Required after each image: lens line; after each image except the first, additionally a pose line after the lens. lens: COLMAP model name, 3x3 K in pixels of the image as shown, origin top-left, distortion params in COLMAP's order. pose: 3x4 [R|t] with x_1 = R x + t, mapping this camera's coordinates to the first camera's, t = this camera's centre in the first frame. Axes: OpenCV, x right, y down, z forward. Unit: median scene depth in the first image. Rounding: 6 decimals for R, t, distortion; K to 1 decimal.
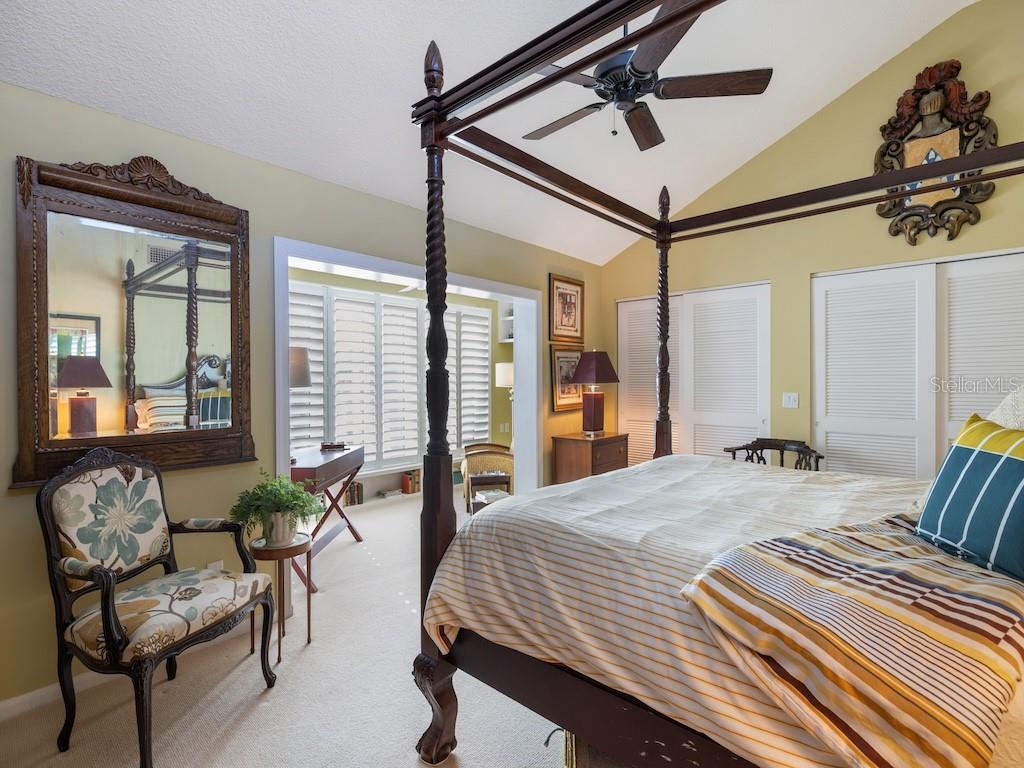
lens RADIAL K [[474.0, 0, 505.1], [0, 474.0, 383.5], [0, 0, 1]] dist [0.002029, -0.000238]
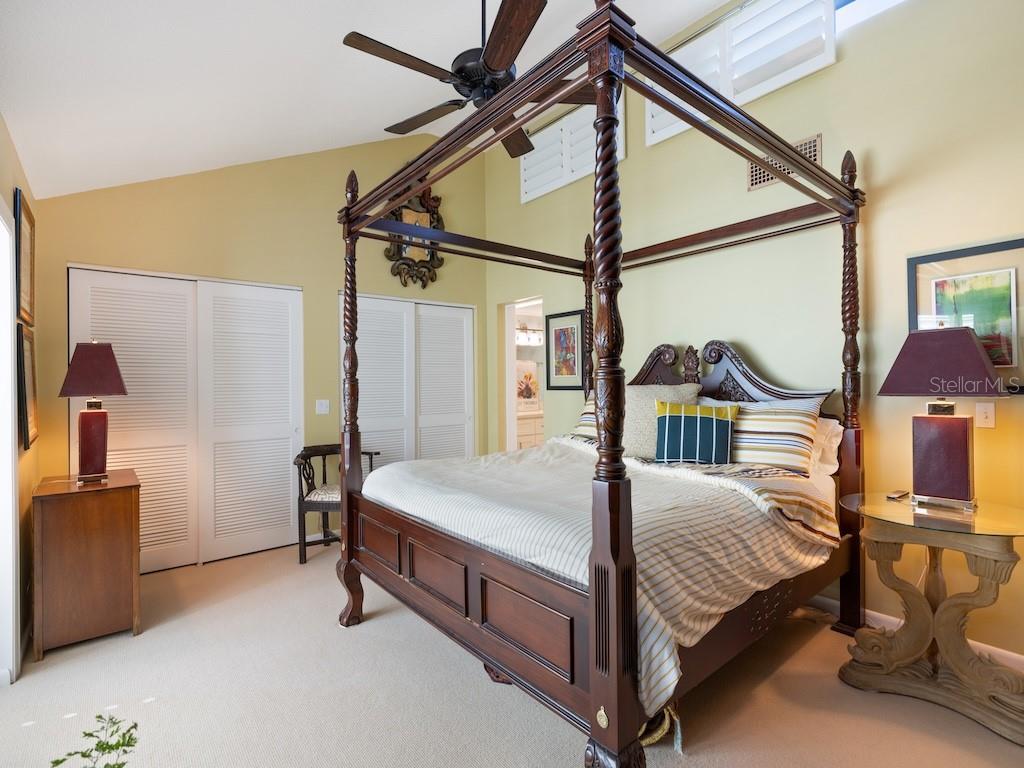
lens RADIAL K [[474.0, 0, 506.5], [0, 474.0, 383.6], [0, 0, 1]] dist [0.002029, -0.000238]
pose [[0.205263, 0.002879, 0.978703, -0.332303], [0.018669, 0.999802, -0.006857, -0.001576], [-0.978529, 0.019679, 0.205169, 0.384993]]
